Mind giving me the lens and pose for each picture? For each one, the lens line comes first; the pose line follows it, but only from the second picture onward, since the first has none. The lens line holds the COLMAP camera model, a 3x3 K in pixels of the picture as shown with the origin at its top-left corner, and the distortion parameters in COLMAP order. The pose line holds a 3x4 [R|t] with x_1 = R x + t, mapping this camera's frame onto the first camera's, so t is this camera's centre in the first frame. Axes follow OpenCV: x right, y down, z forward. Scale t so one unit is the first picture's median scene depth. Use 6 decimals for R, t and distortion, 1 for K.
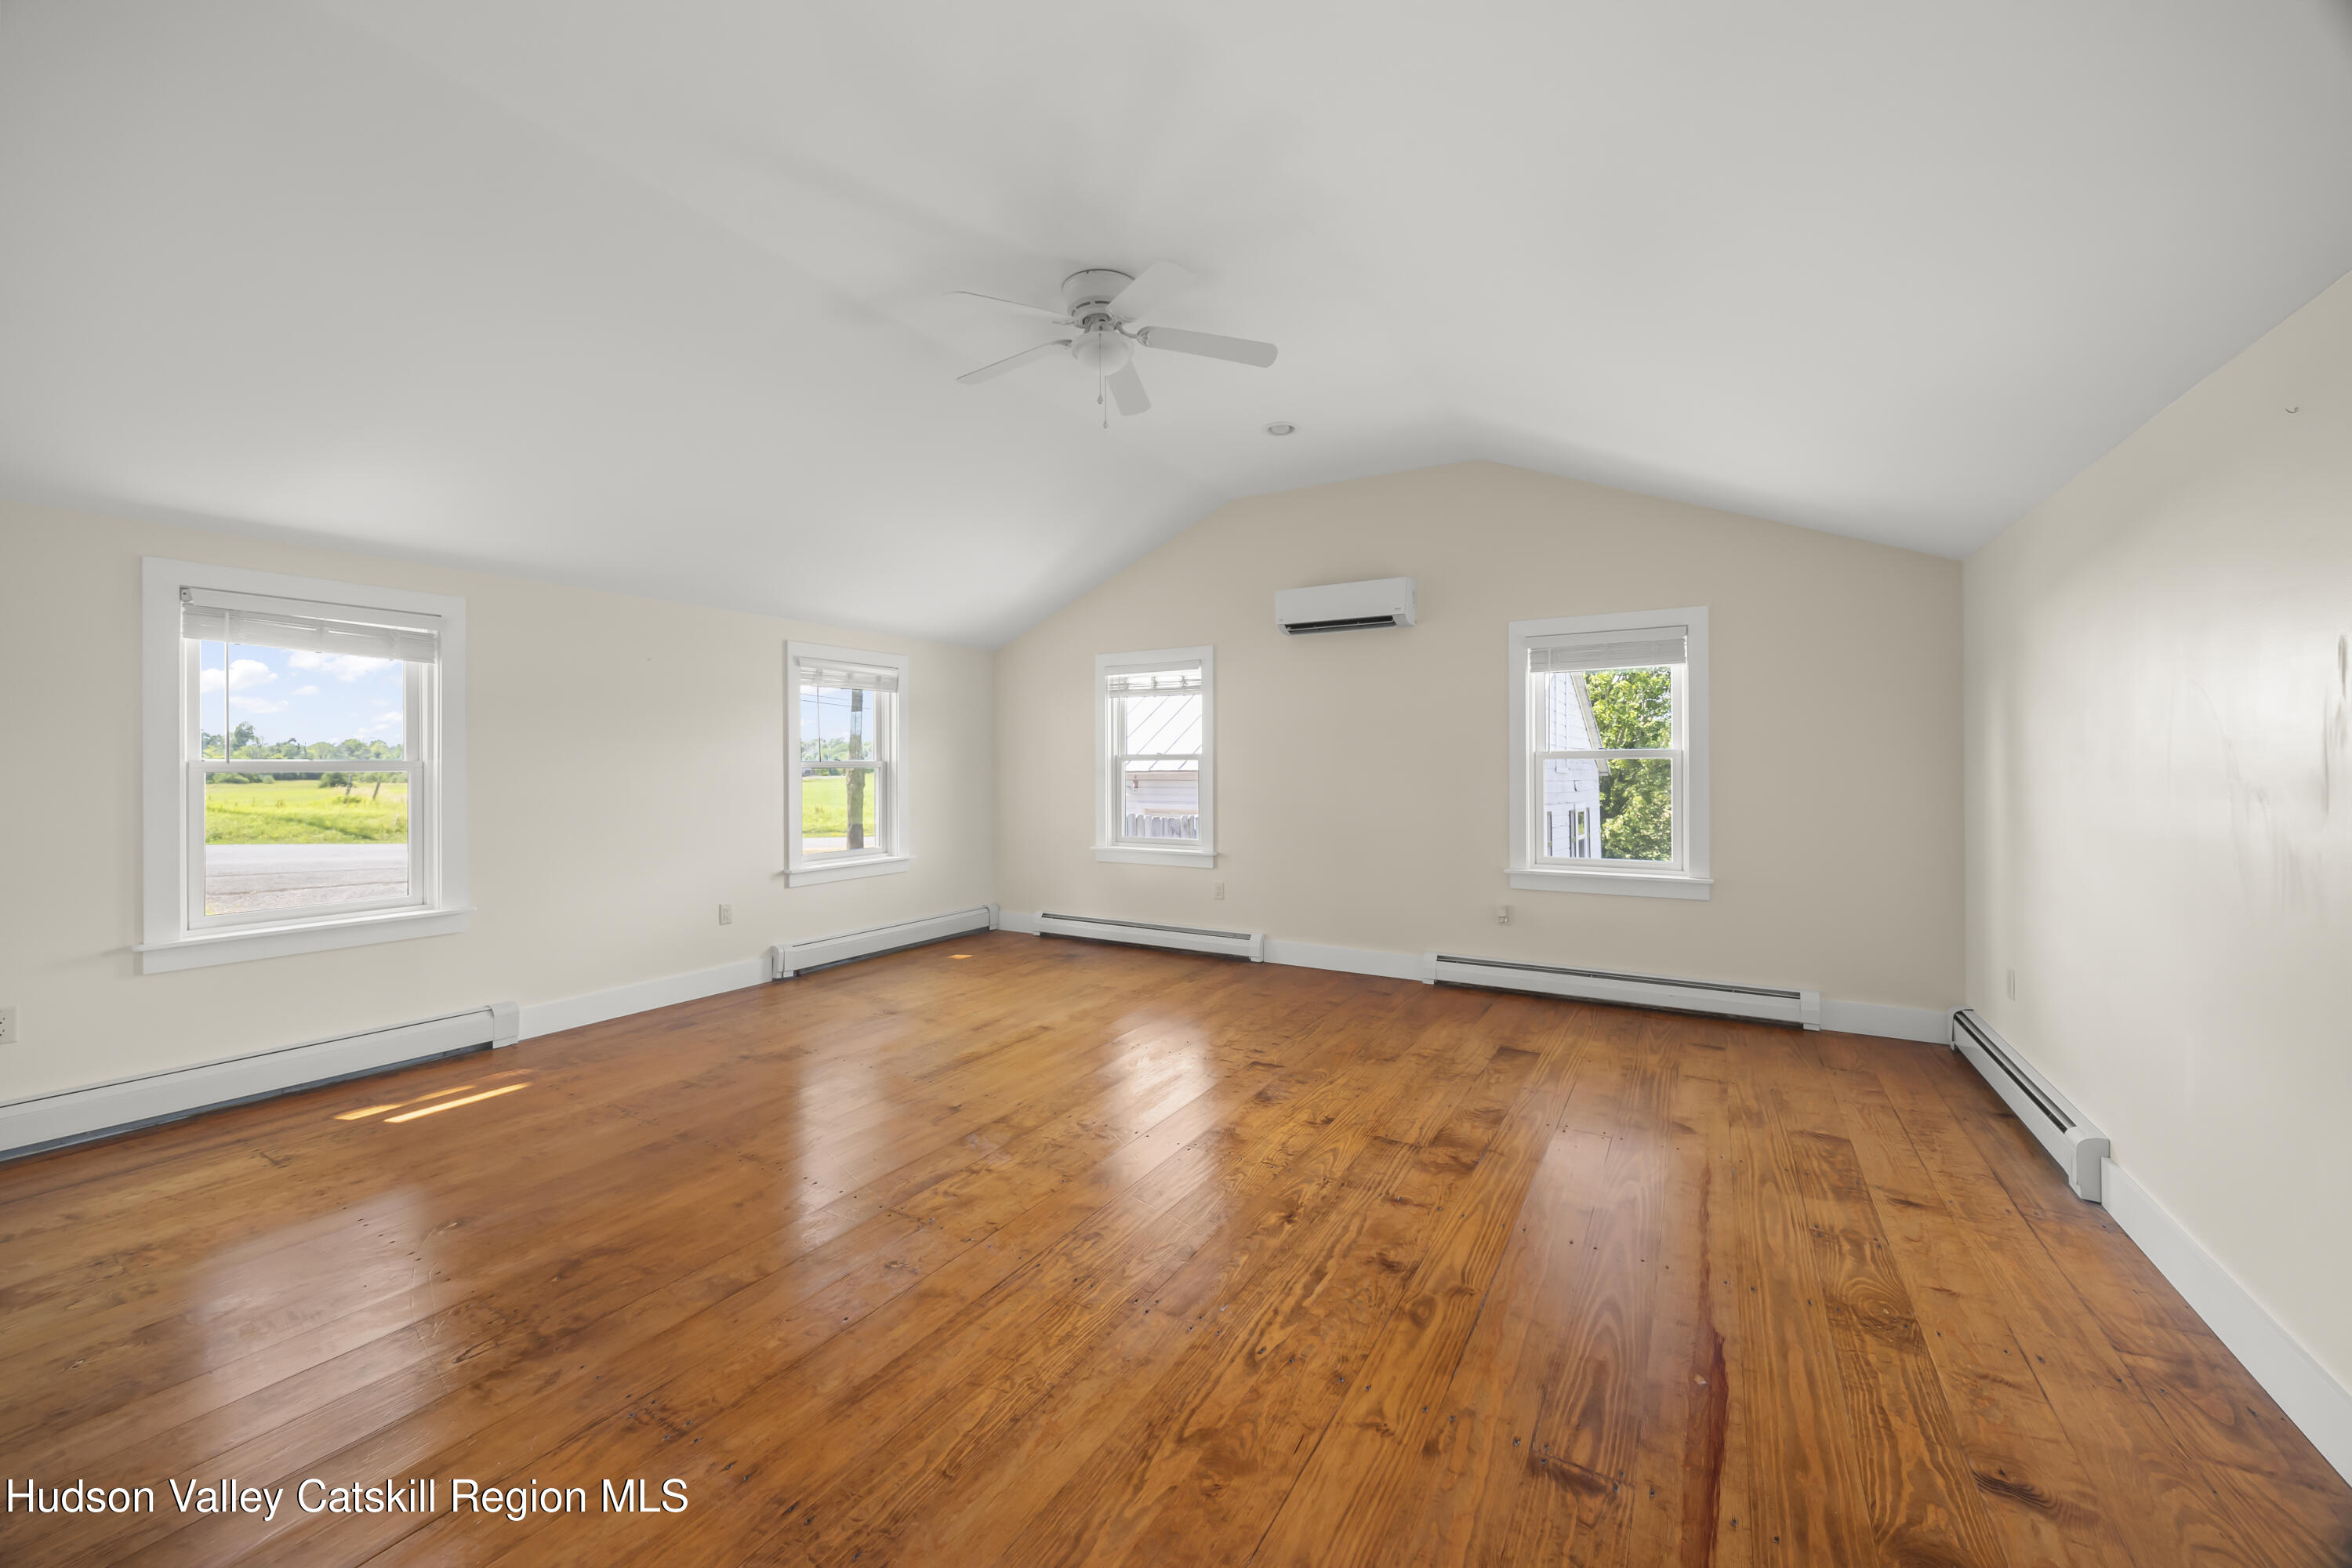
lens RADIAL K [[932.8, 0, 1183.9], [0, 932.8, 759.7], [0, 0, 1]] dist [-0.001486, 0.000193]
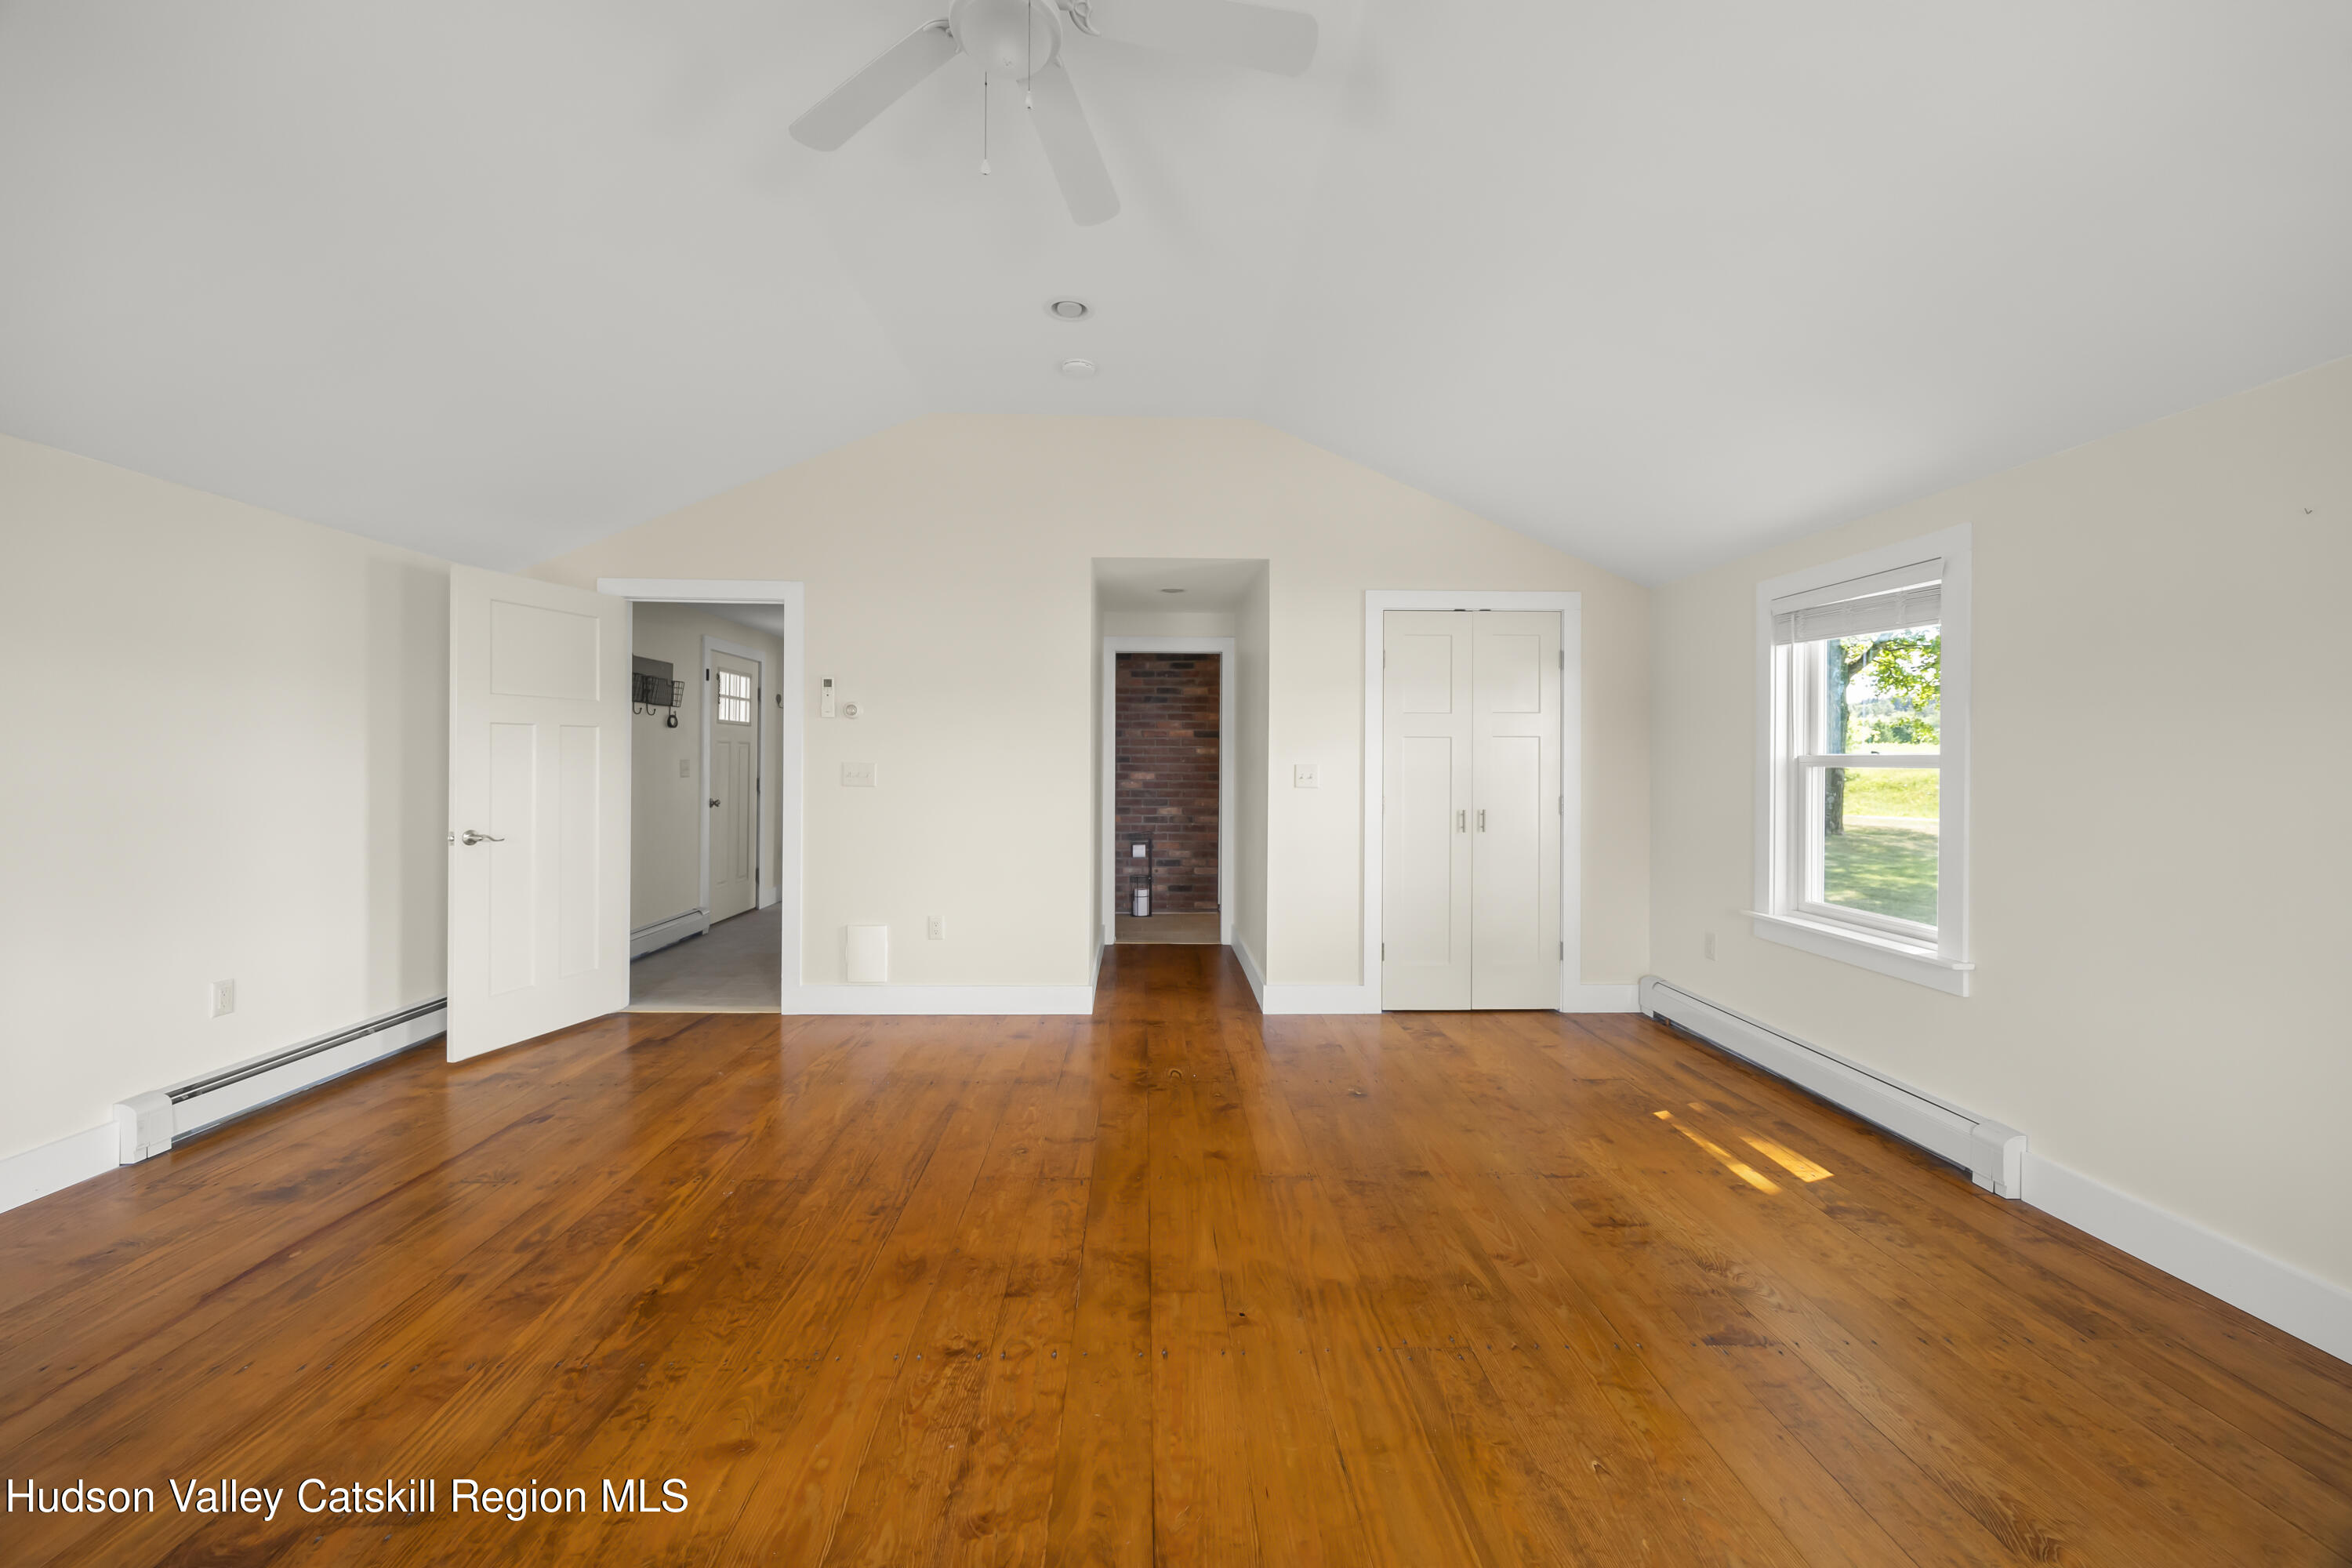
lens RADIAL K [[932.8, 0, 1183.9], [0, 932.8, 759.7], [0, 0, 1]] dist [-0.001486, 0.000193]
pose [[-0.852231, -0.001886, -0.523163, 0.132202], [0.000839, 0.999987, -0.004973, 0.012449], [0.523166, -0.004677, -0.852218, 1.761637]]
